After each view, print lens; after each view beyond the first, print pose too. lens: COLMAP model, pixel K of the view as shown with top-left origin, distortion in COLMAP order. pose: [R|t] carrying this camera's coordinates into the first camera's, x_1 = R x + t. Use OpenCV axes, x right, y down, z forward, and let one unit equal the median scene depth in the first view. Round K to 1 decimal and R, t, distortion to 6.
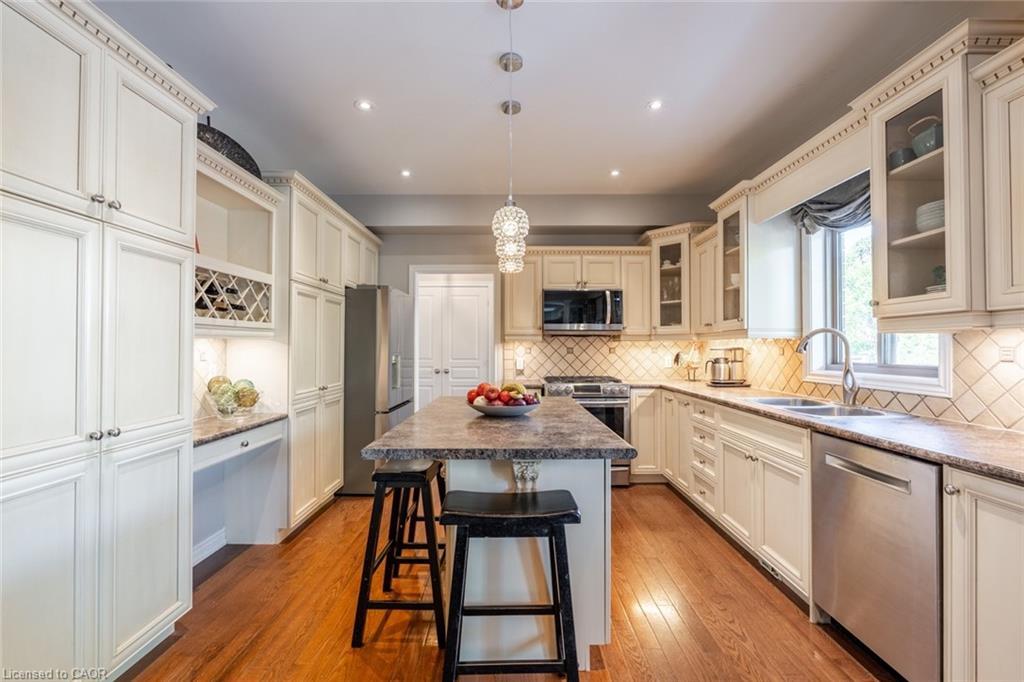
lens RADIAL K [[440.6, 0, 512.5], [0, 440.6, 342.2], [0, 0, 1]] dist [-0.001225, 0.001165]
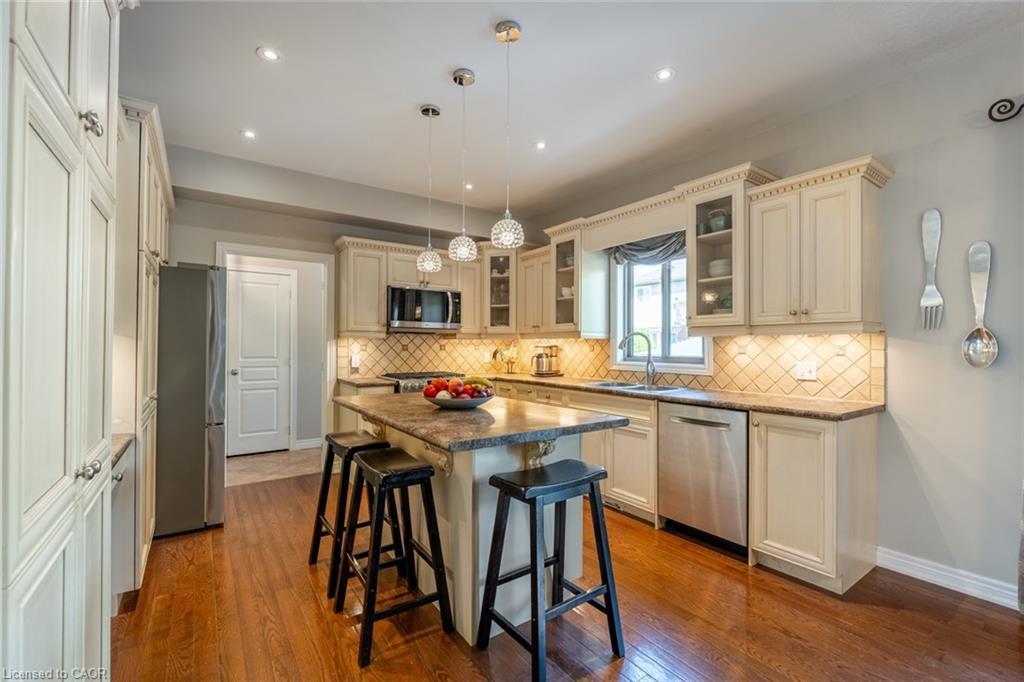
lens RADIAL K [[440.6, 0, 509.7], [0, 440.6, 343.0], [0, 0, 1]] dist [-0.001225, 0.001165]
pose [[0.819685, 0.007539, 0.572765, -0.400629], [-0.011574, 0.999927, 0.003402, 0.003356], [-0.572697, -0.009418, 0.819713, 0.045107]]
